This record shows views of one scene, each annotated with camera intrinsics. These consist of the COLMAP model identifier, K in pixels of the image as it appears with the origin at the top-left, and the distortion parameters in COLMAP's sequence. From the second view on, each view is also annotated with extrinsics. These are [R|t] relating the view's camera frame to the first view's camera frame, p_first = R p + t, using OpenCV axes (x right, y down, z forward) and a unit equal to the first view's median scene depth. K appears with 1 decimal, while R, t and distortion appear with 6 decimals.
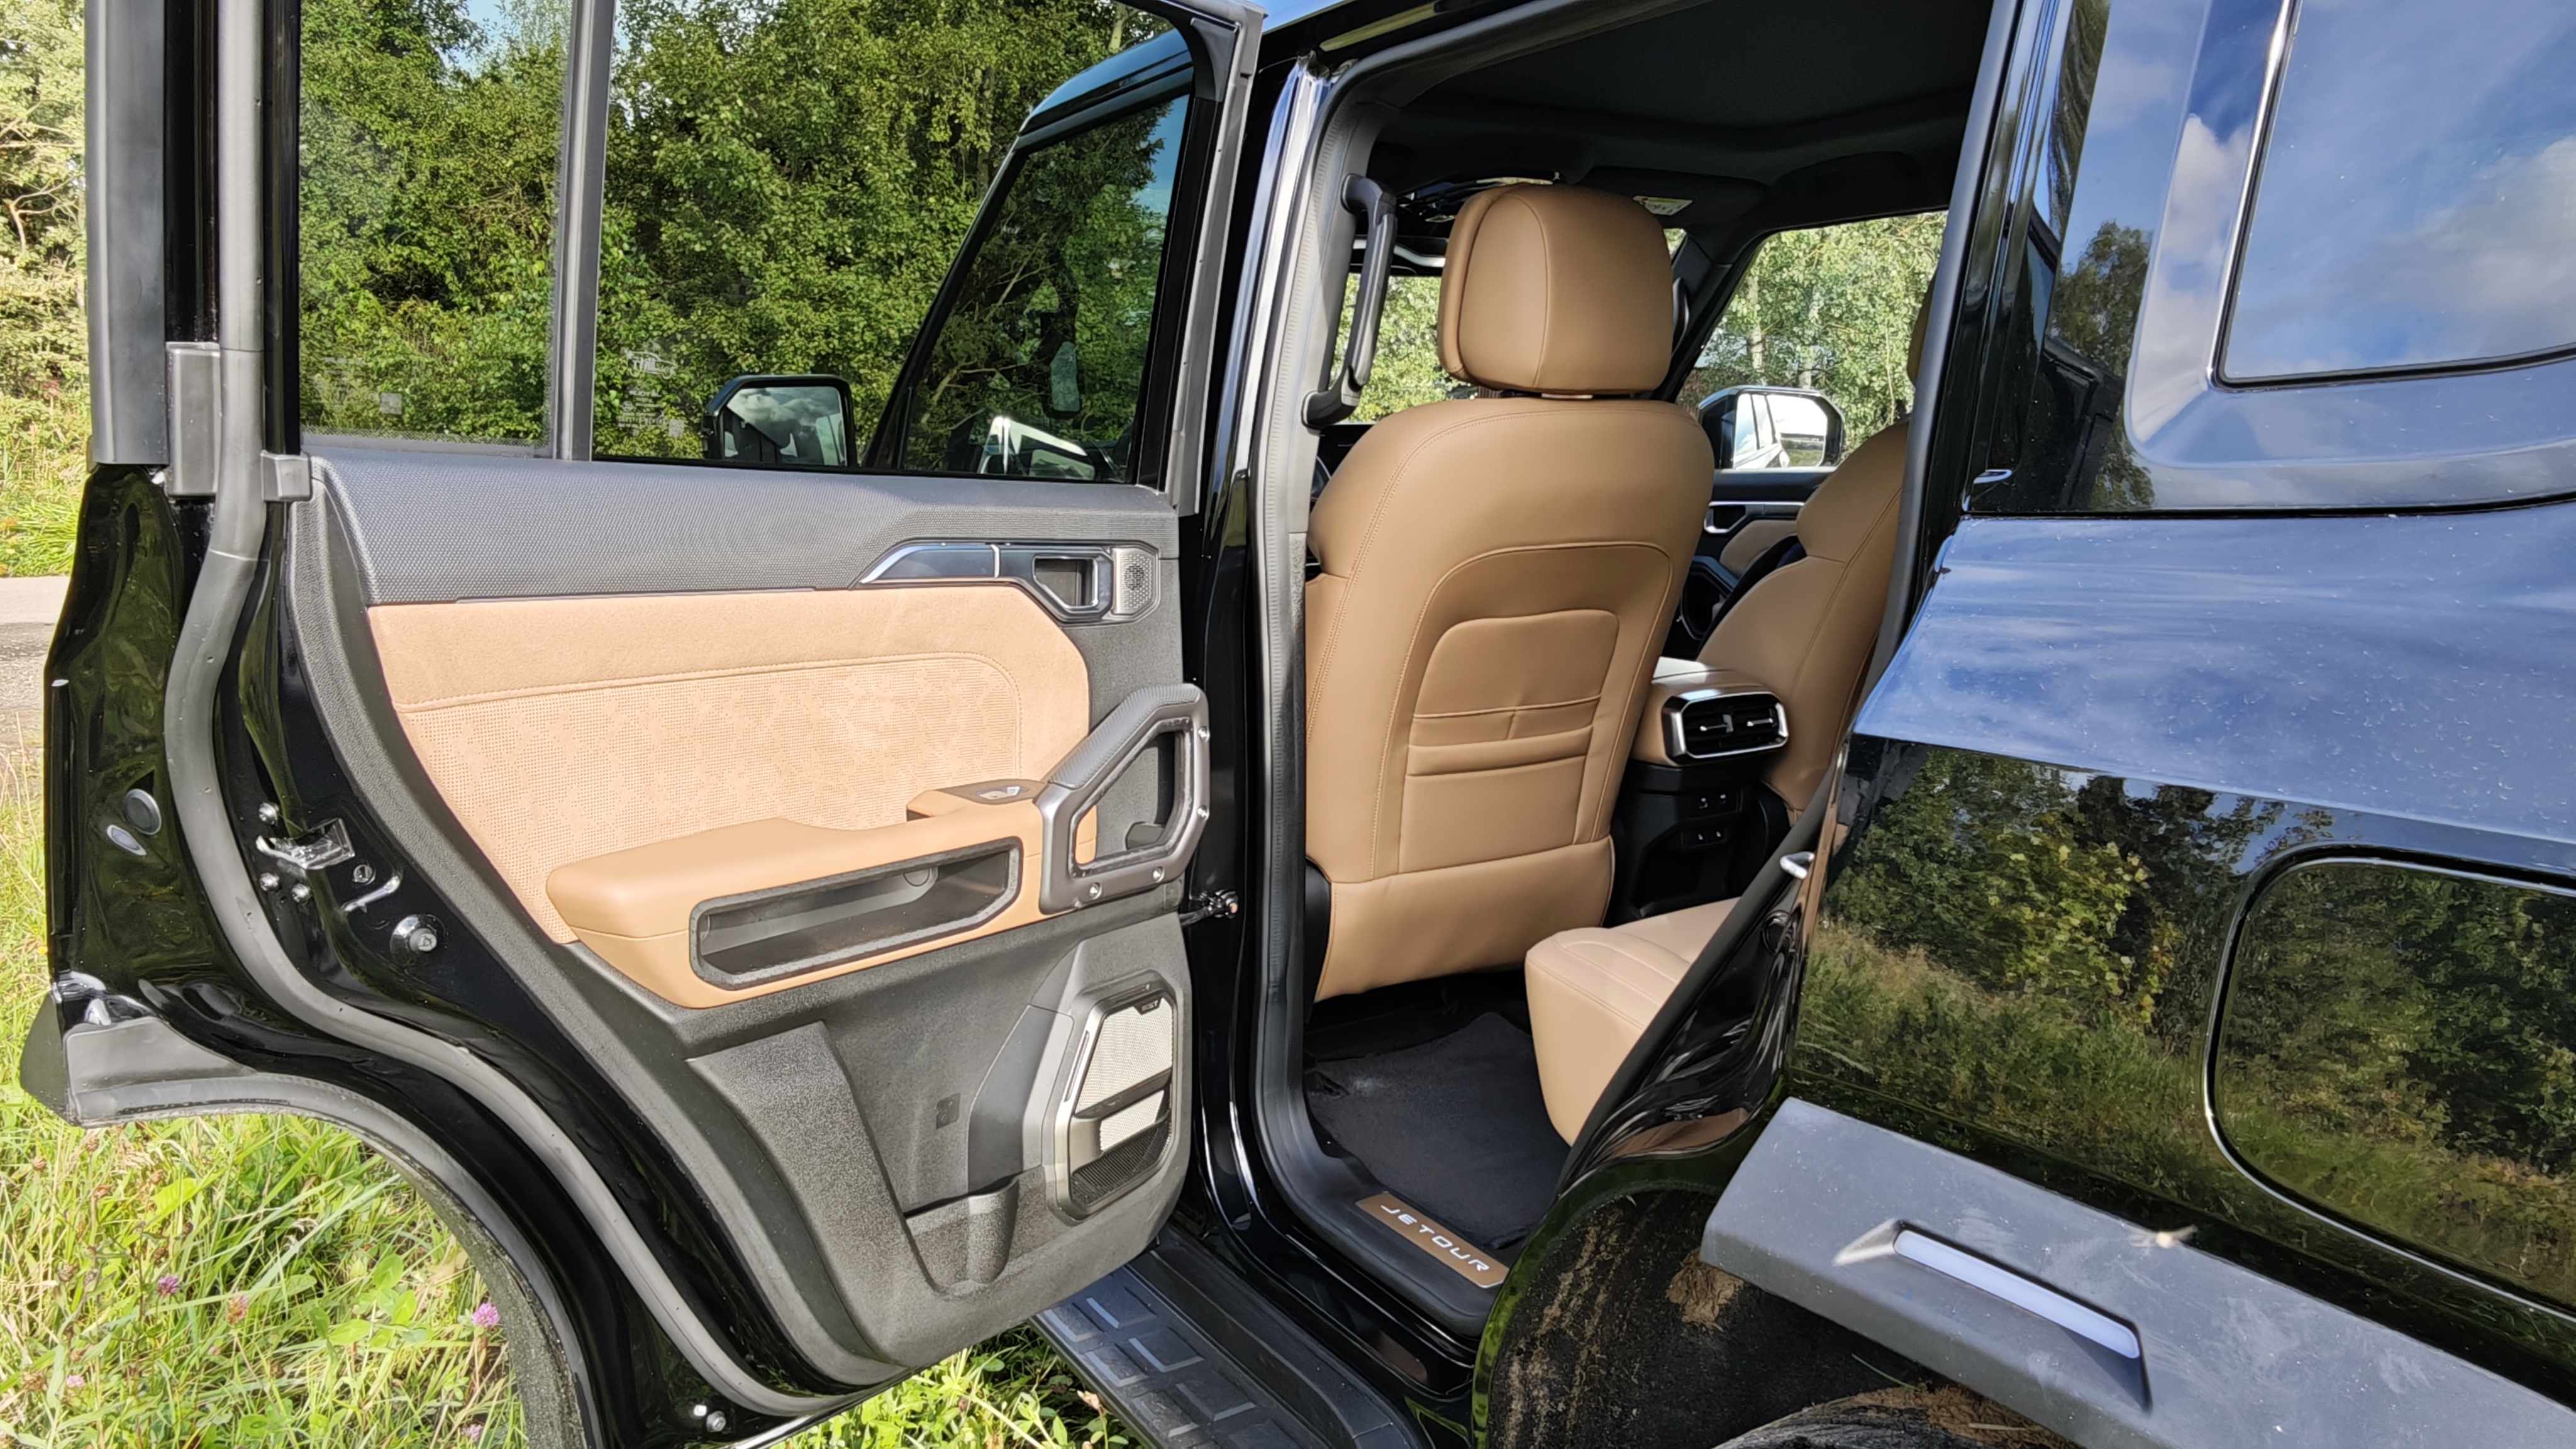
lens RADIAL K [[1755.8, 0, 1288.0], [0, 1755.8, 724.5], [0, 0, 1]] dist [-0.010031, -0.003079]
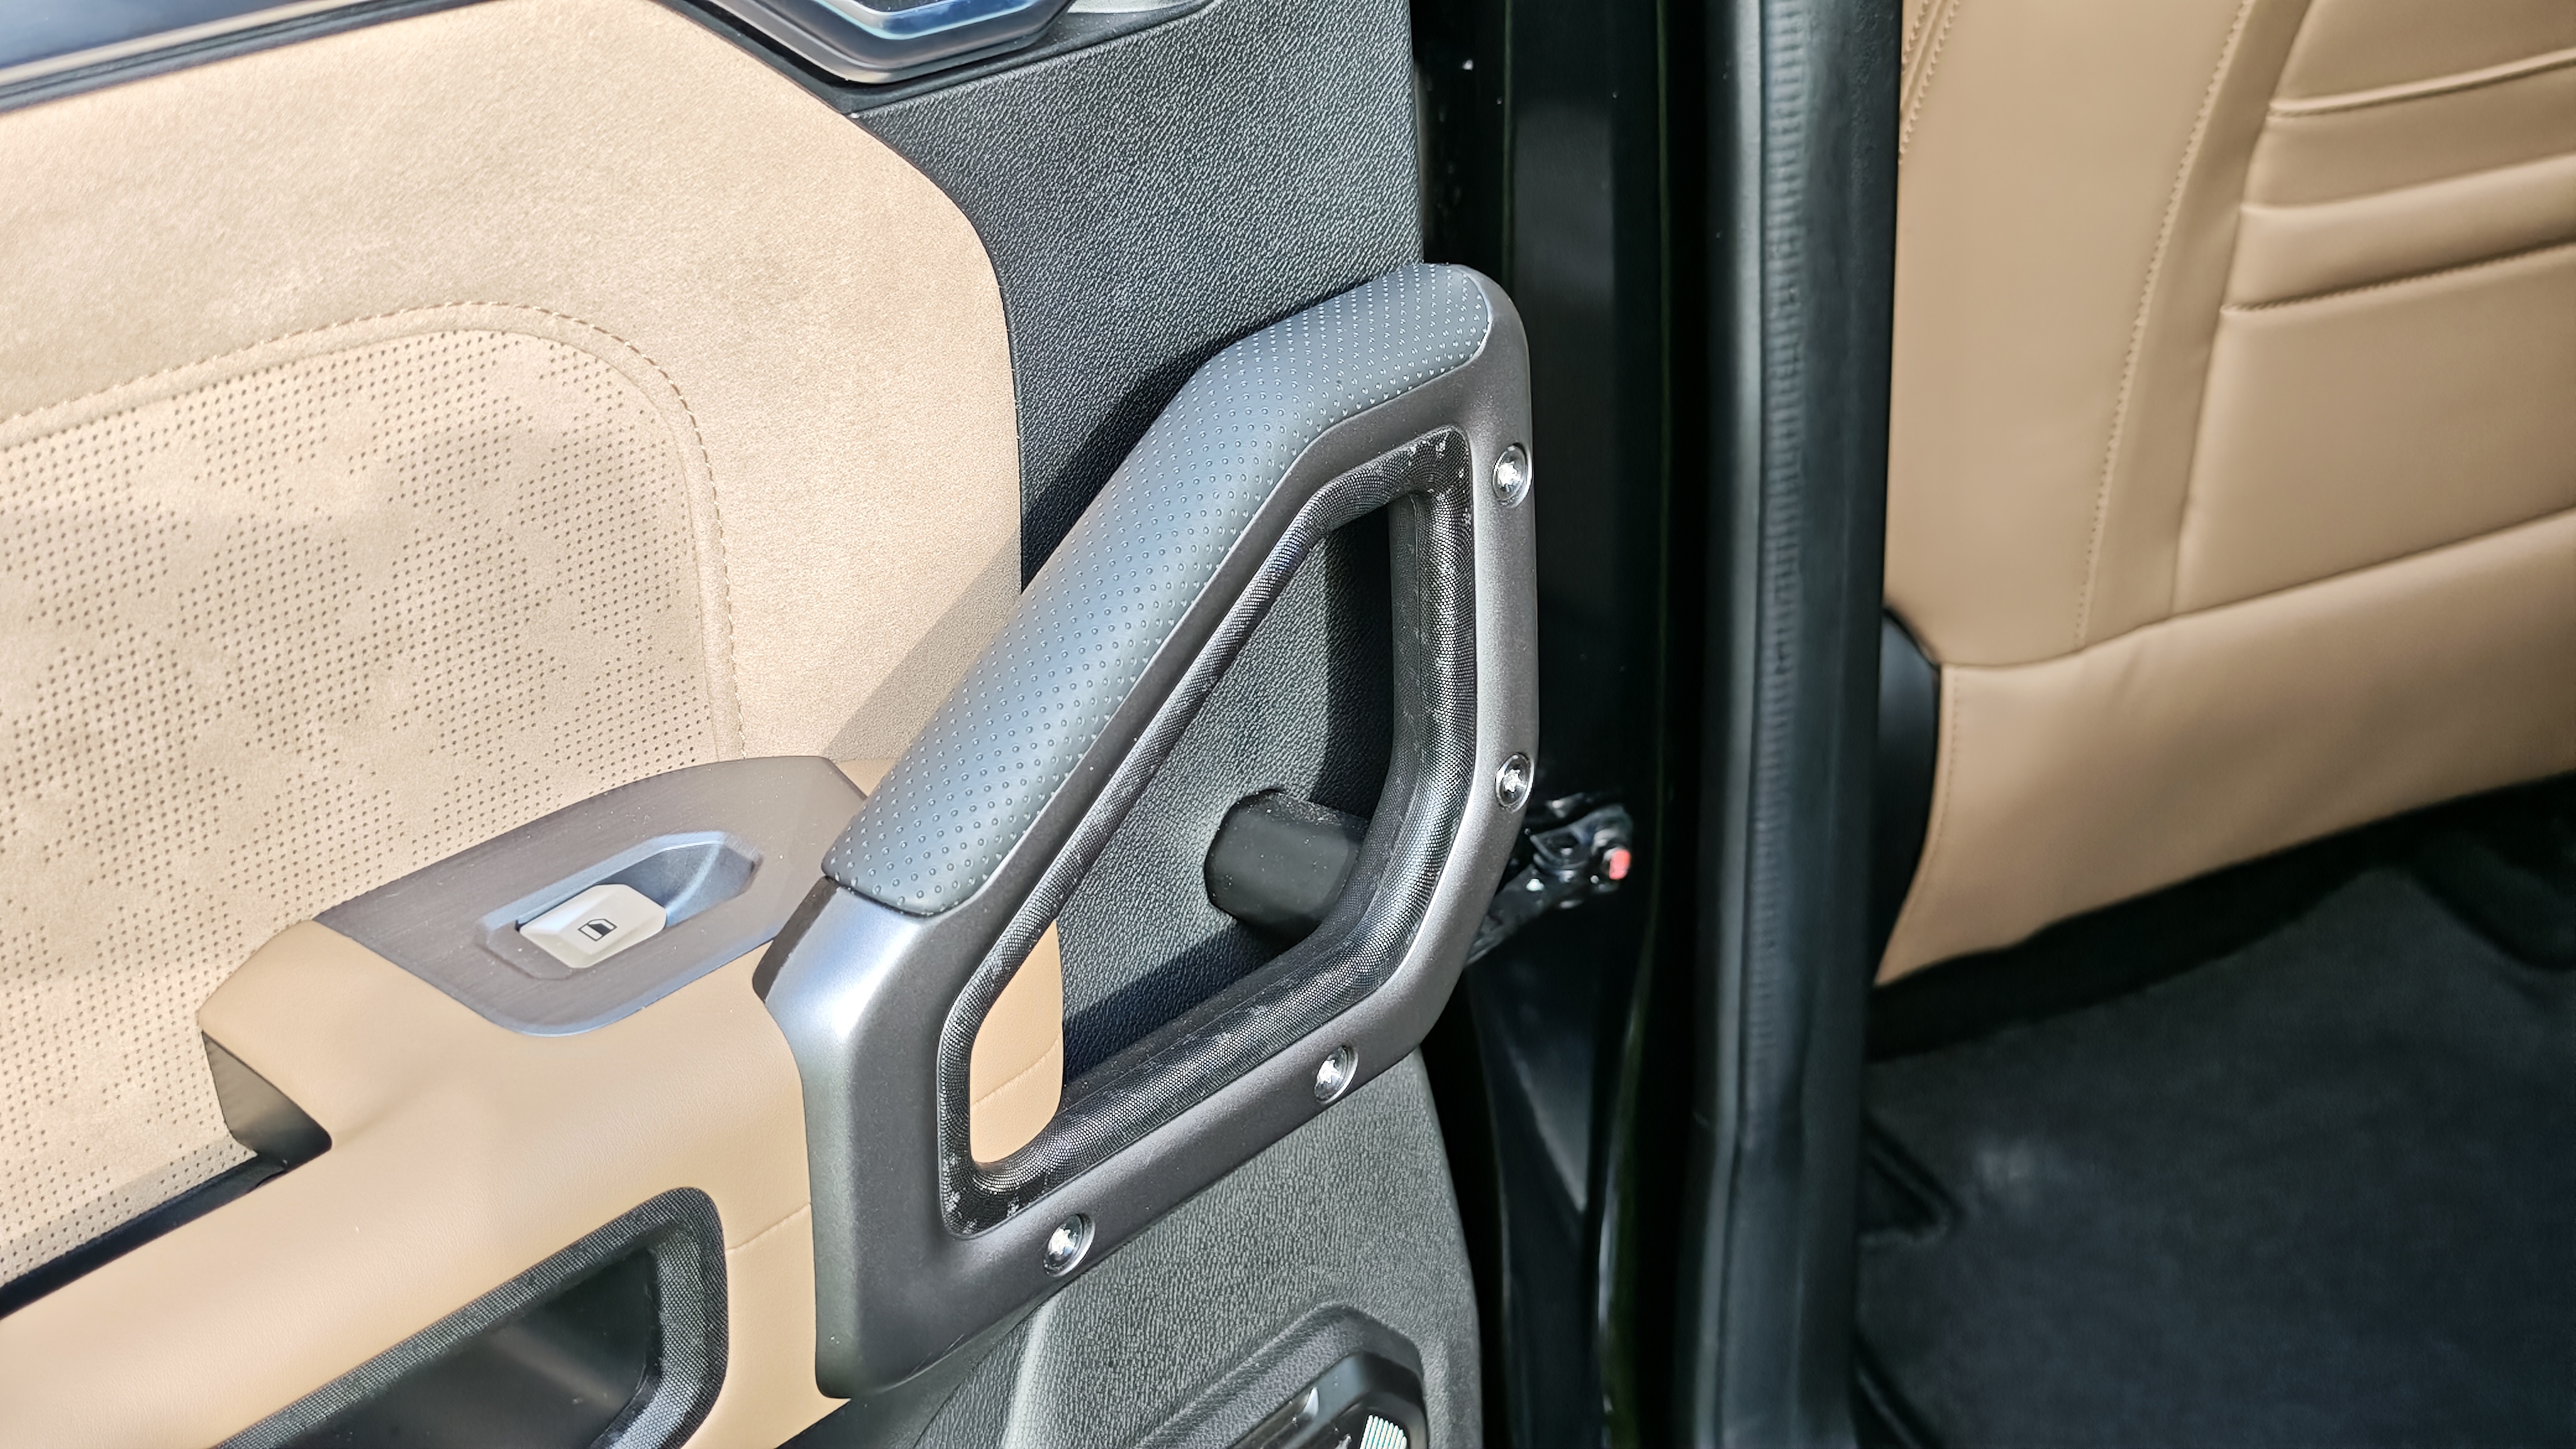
lens RADIAL K [[3537.7, 0, 1288.0], [0, 3537.7, 724.5], [0, 0, 1]] dist [0.179838, -0.821348]
pose [[0.994214, -0.000272, -0.107421, -0.026165], [0.034036, 0.949273, 0.312607, -0.115451], [0.101887, -0.314454, 0.943789, 0.528086]]
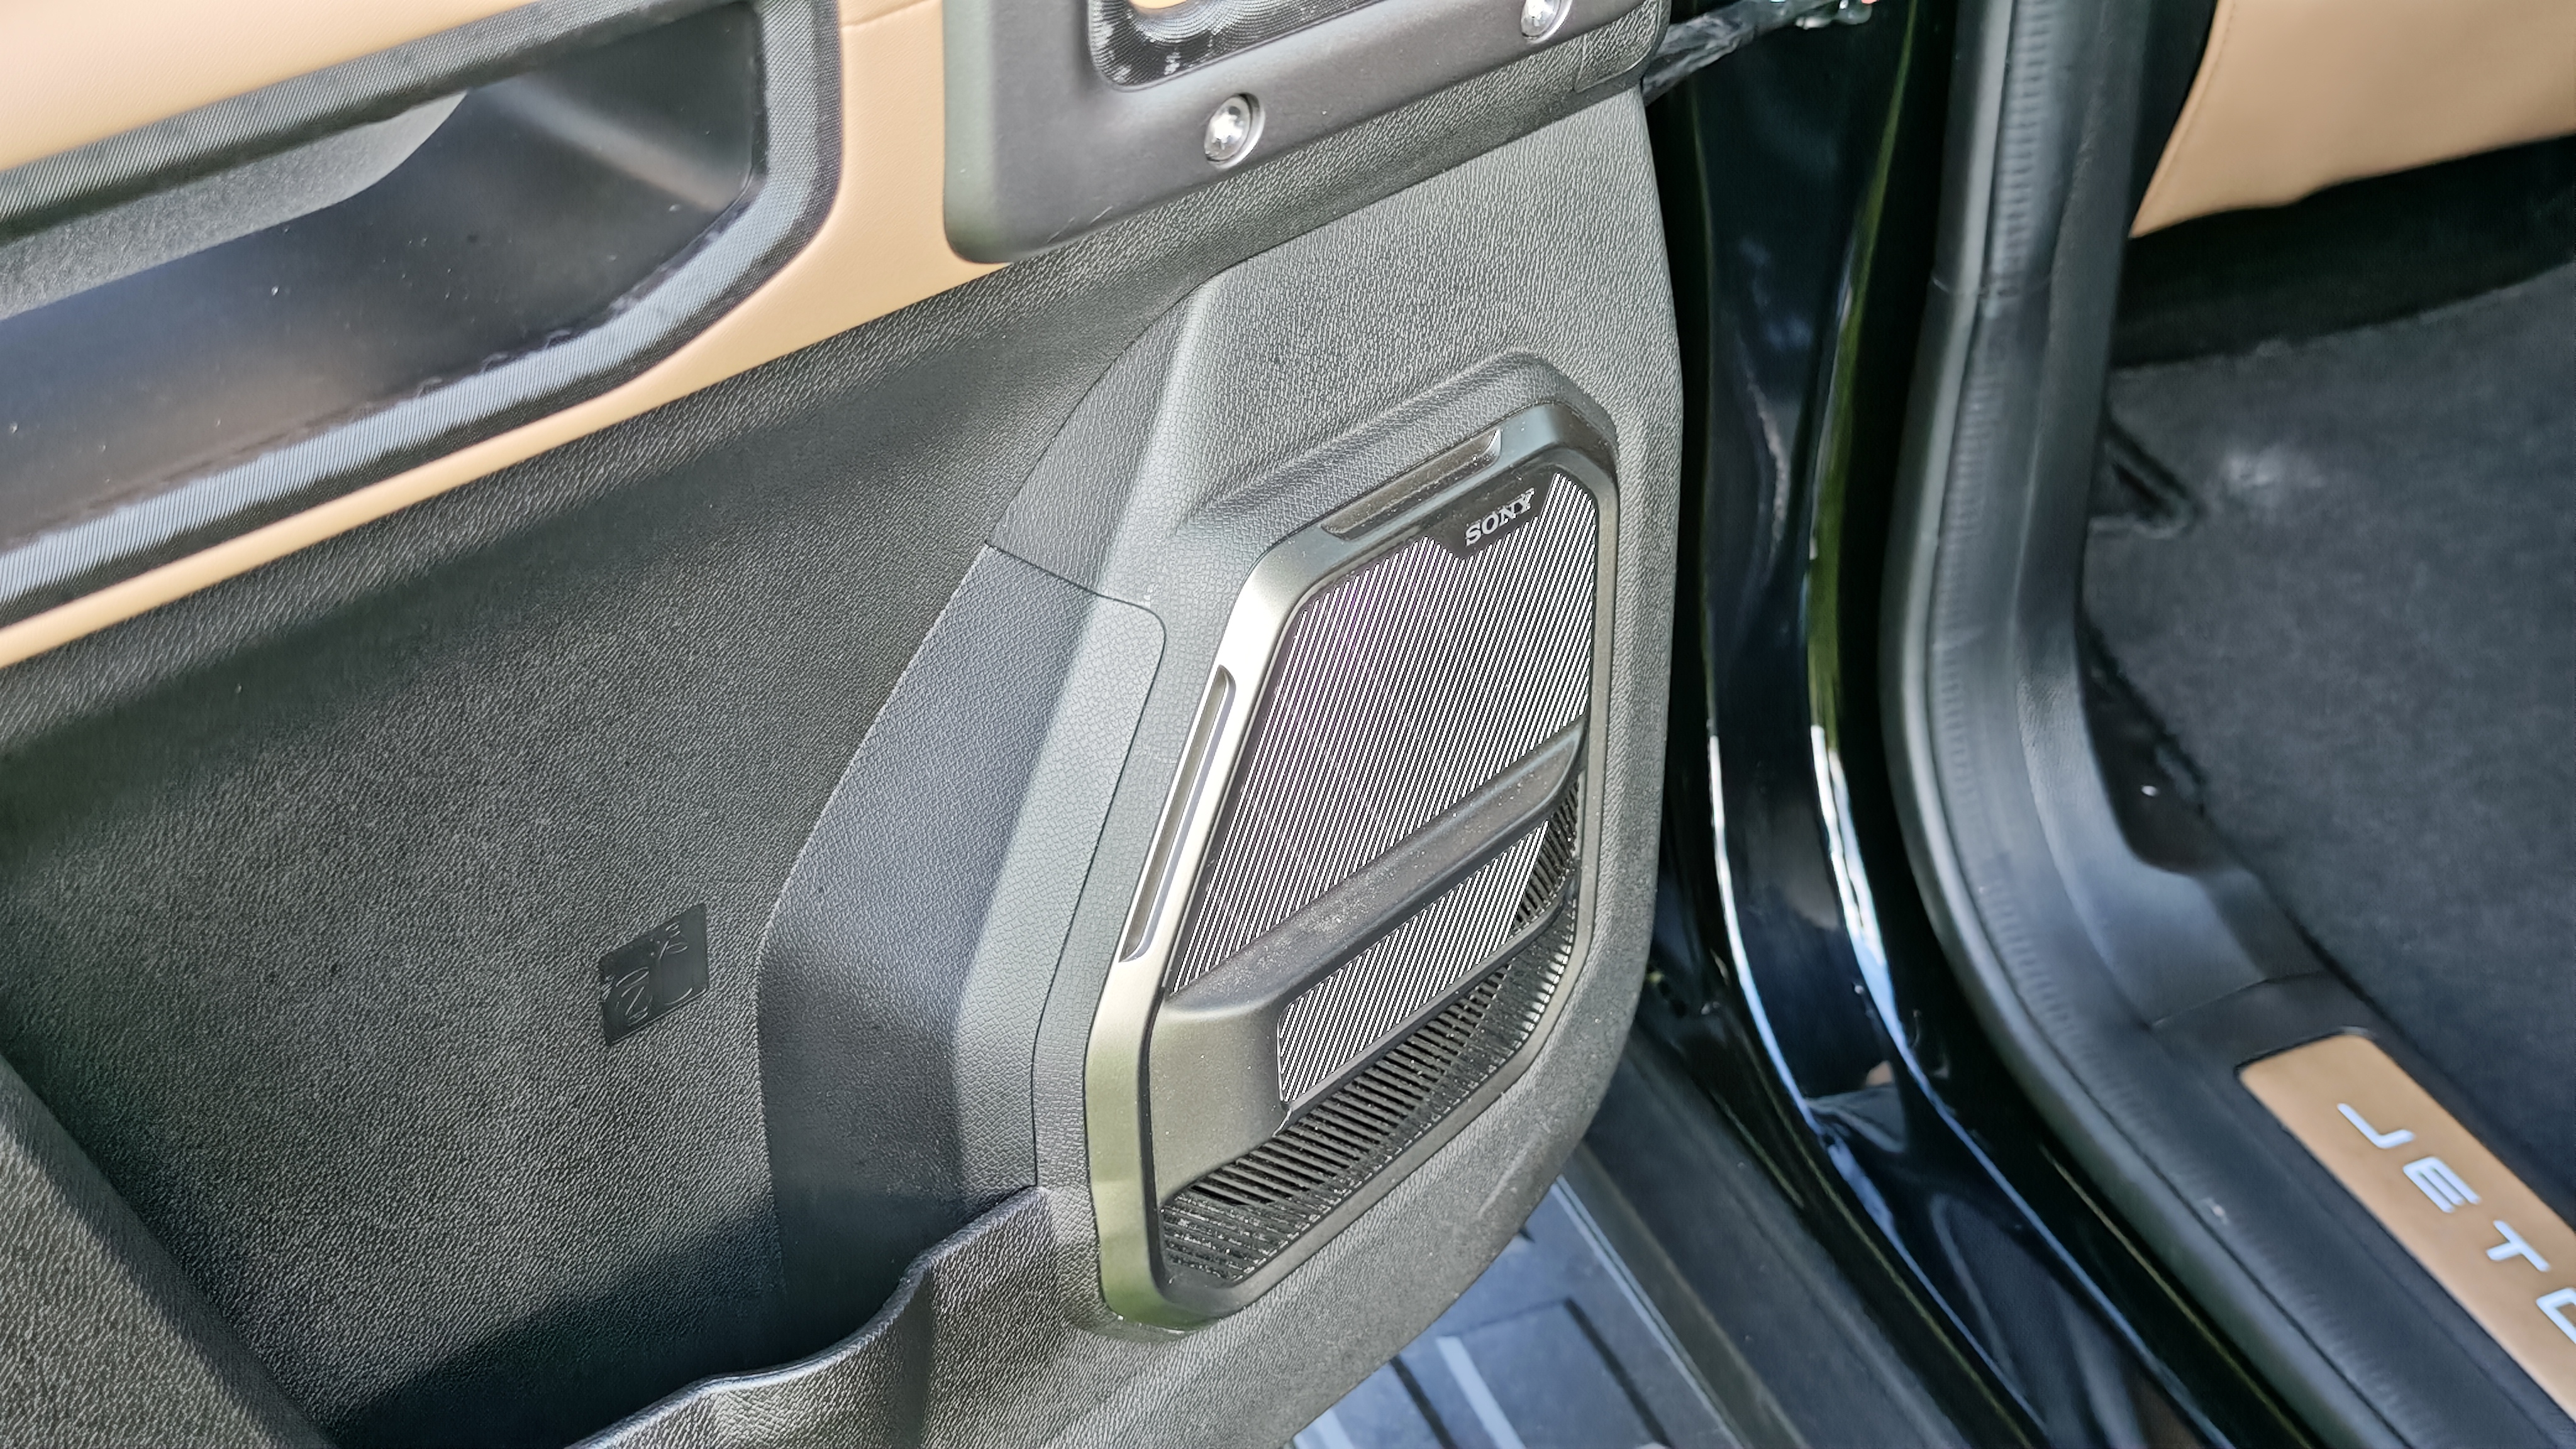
lens RADIAL K [[3537.7, 0, 1288.0], [0, 3537.7, 724.5], [0, 0, 1]] dist [0.179838, -0.821348]
pose [[0.984466, 0.073193, -0.159593, -0.027740], [0.000143, 0.908630, 0.417602, -0.017713], [0.175577, -0.411138, 0.894505, 0.546481]]
